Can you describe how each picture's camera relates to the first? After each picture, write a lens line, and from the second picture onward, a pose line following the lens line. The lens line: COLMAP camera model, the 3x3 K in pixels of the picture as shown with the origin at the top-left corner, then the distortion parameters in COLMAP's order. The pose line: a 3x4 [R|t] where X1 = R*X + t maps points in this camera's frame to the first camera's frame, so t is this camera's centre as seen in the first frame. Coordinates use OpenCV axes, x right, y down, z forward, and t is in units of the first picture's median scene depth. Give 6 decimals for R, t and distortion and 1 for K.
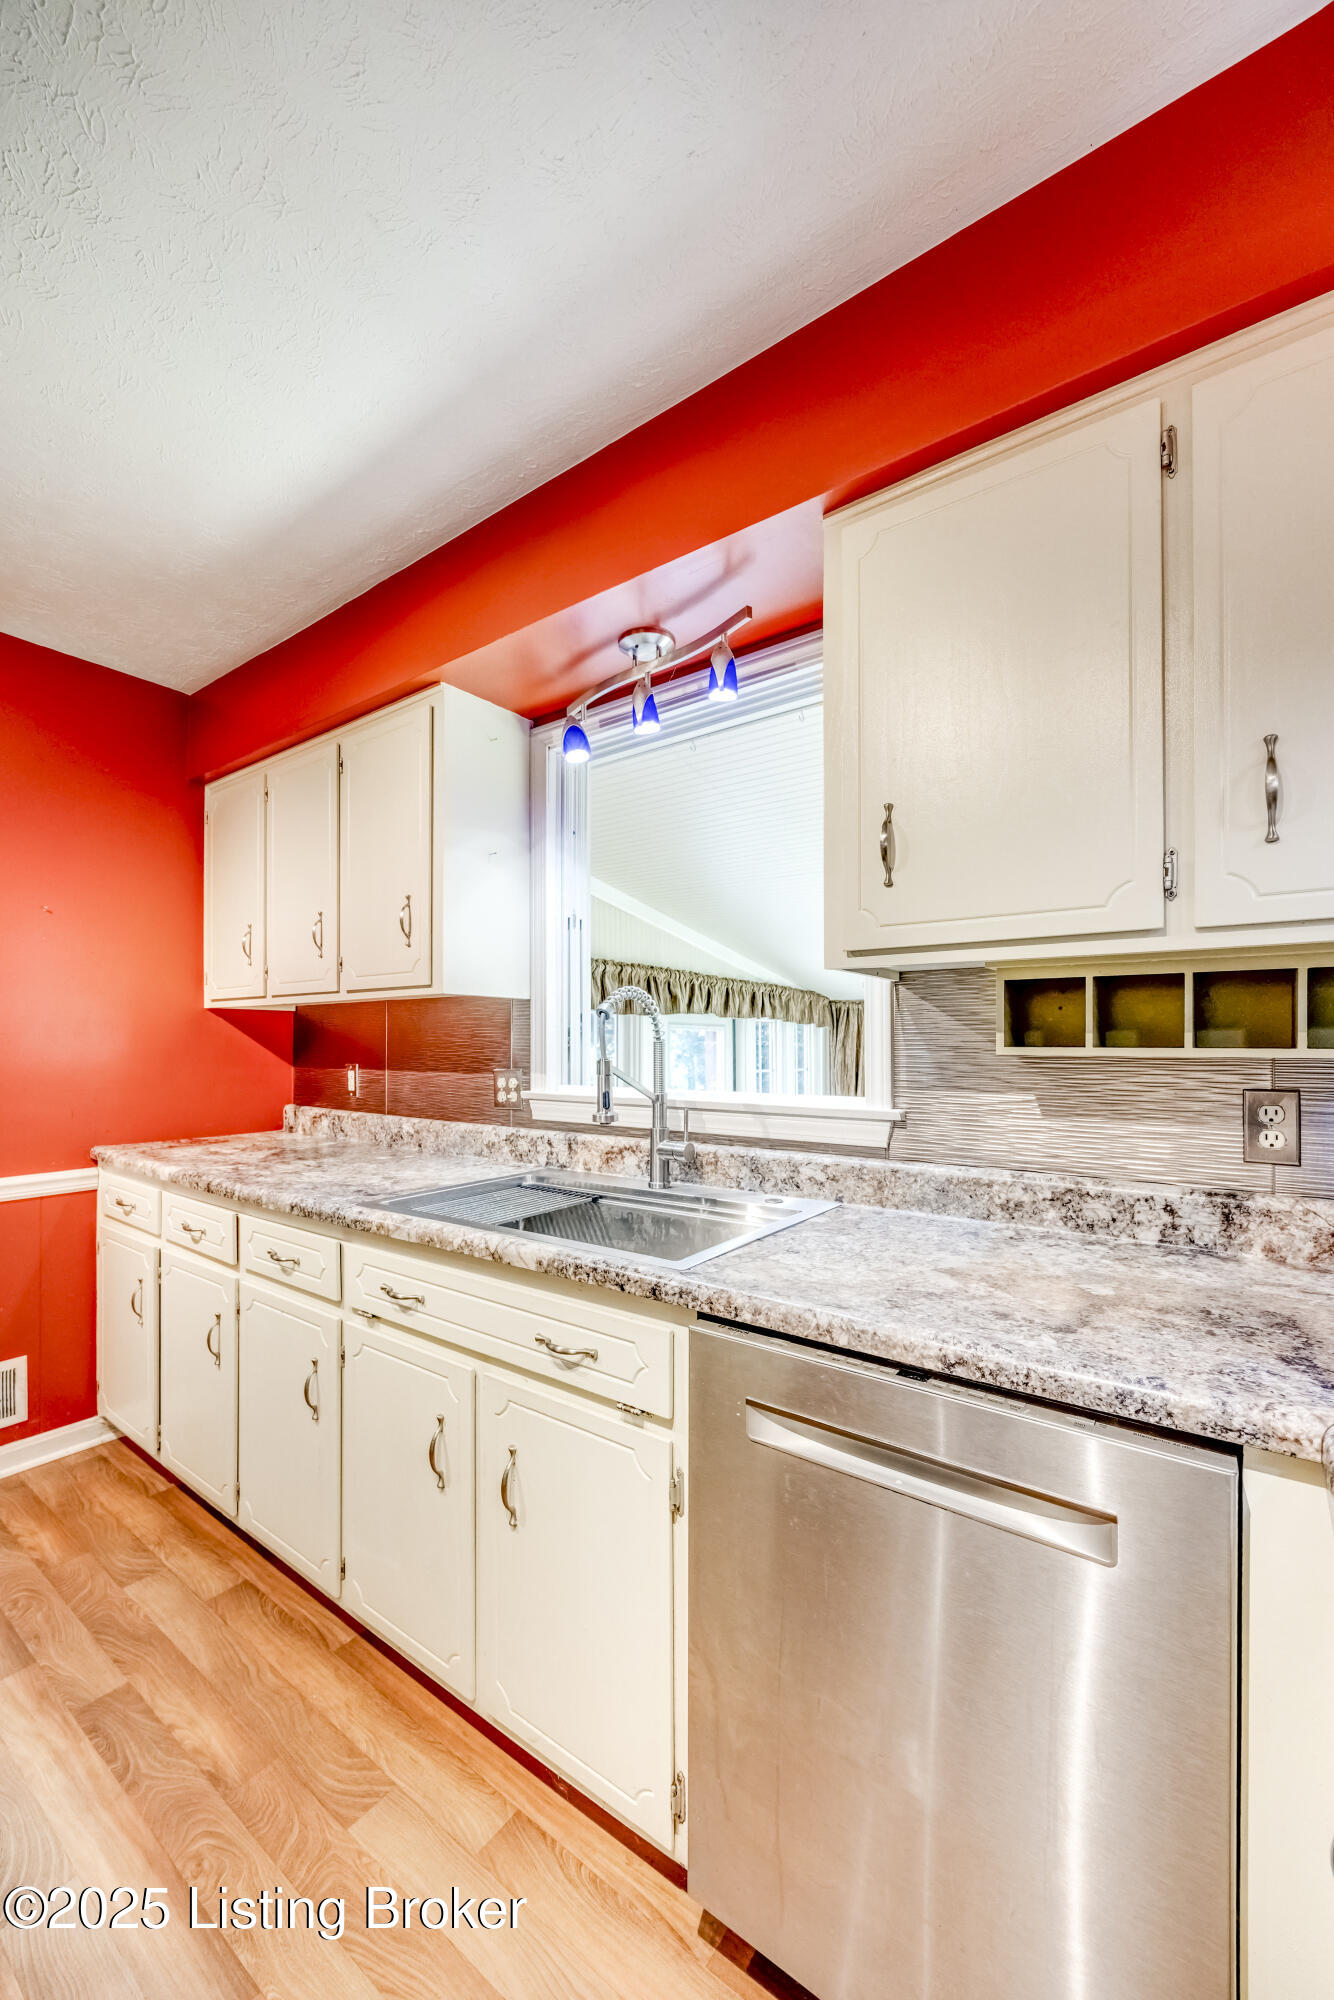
lens RADIAL K [[774.7, 0, 678.9], [0, 774.7, 1044.4], [0, 0, 1]] dist [0.001940, -0.000210]
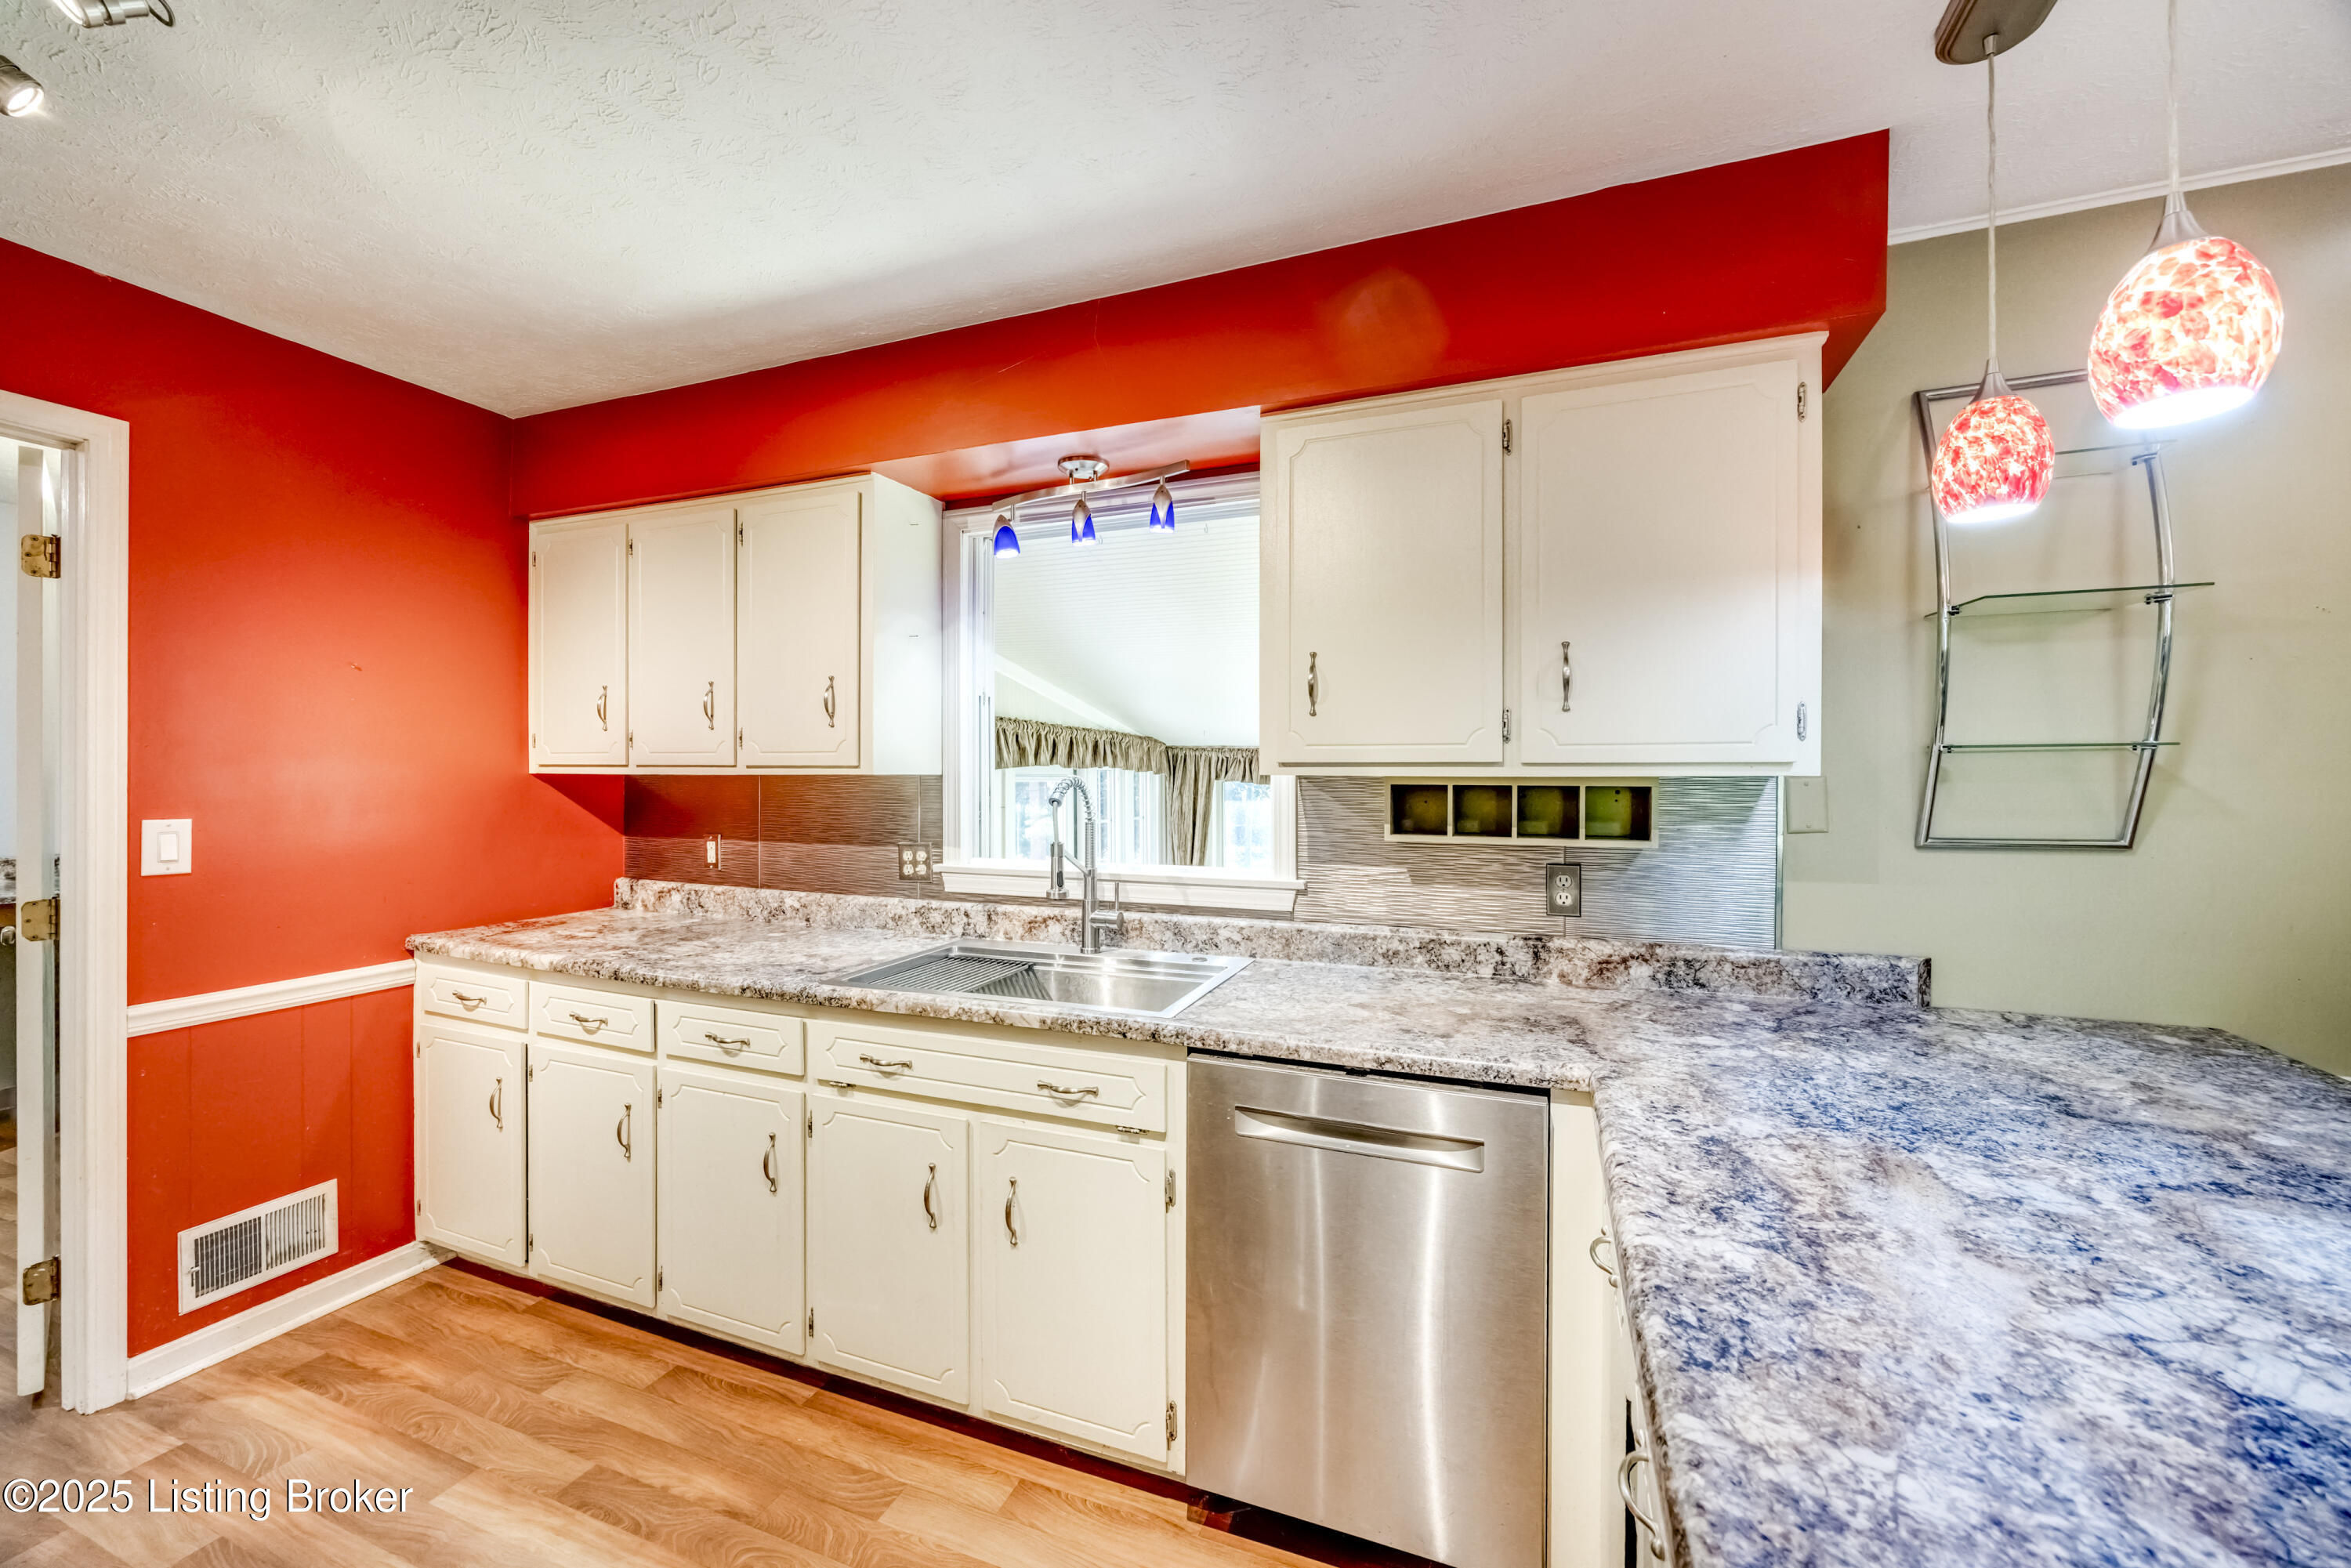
lens RADIAL K [[890.5, 0, 1190.1], [0, 890.5, 781.5], [0, 0, 1]] dist [-0.001542, 0.000211]
pose [[0.966432, -0.000384, 0.256923, -0.286565], [-0.001280, 0.999979, 0.006308, -0.092026], [-0.256920, -0.006425, 0.966411, -0.362111]]
